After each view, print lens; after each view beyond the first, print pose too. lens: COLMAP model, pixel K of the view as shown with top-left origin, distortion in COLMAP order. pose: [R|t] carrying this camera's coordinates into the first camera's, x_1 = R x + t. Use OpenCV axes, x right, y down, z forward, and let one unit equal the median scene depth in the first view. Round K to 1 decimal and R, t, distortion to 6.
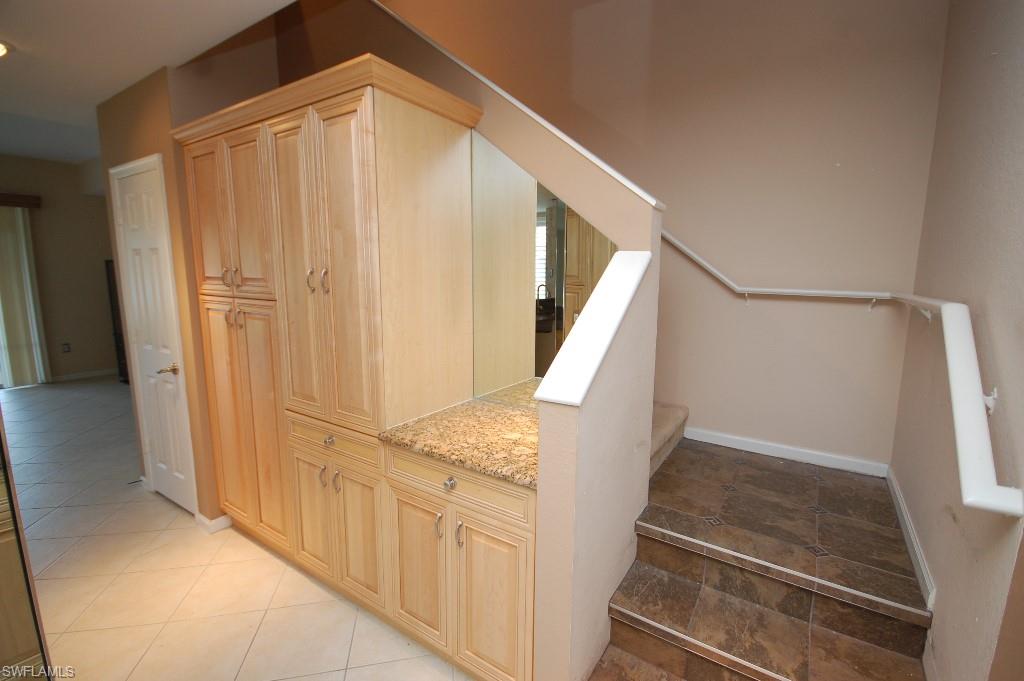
lens RADIAL K [[440.4, 0, 518.1], [0, 440.4, 334.3], [0, 0, 1]] dist [-0.008283, -0.006160]
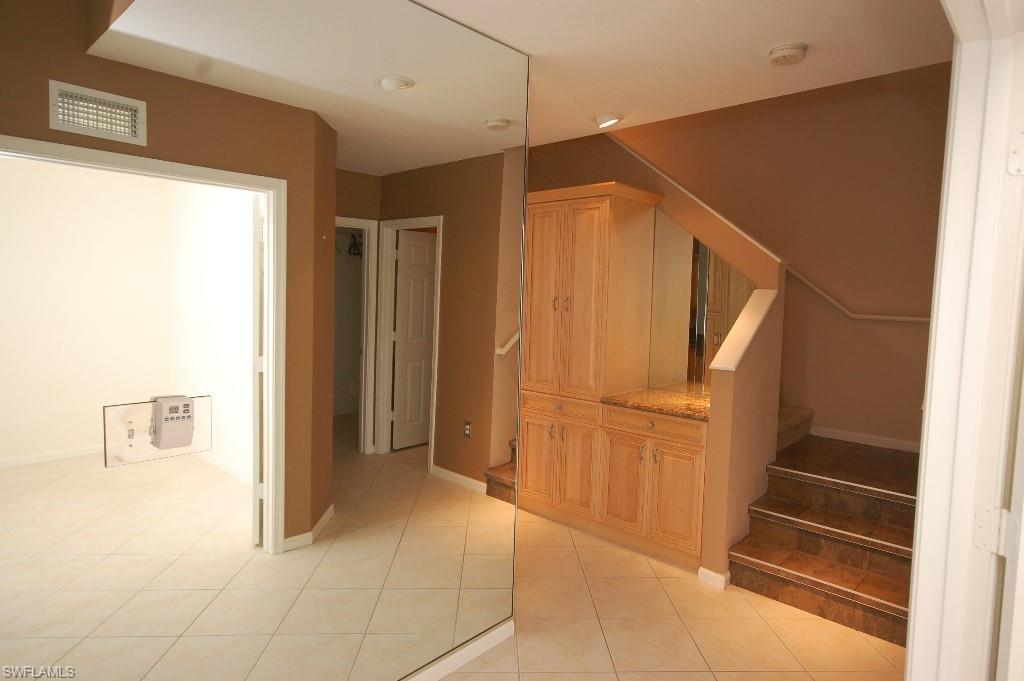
lens RADIAL K [[596.5, 0, 511.9], [0, 596.5, 346.9], [0, 0, 1]] dist [-0.002498, 0.000069]
pose [[0.986503, 0.026799, -0.161532, -0.305572], [-0.038024, 0.997041, -0.066806, 0.206451], [0.159264, 0.072046, 0.984604, -1.306665]]
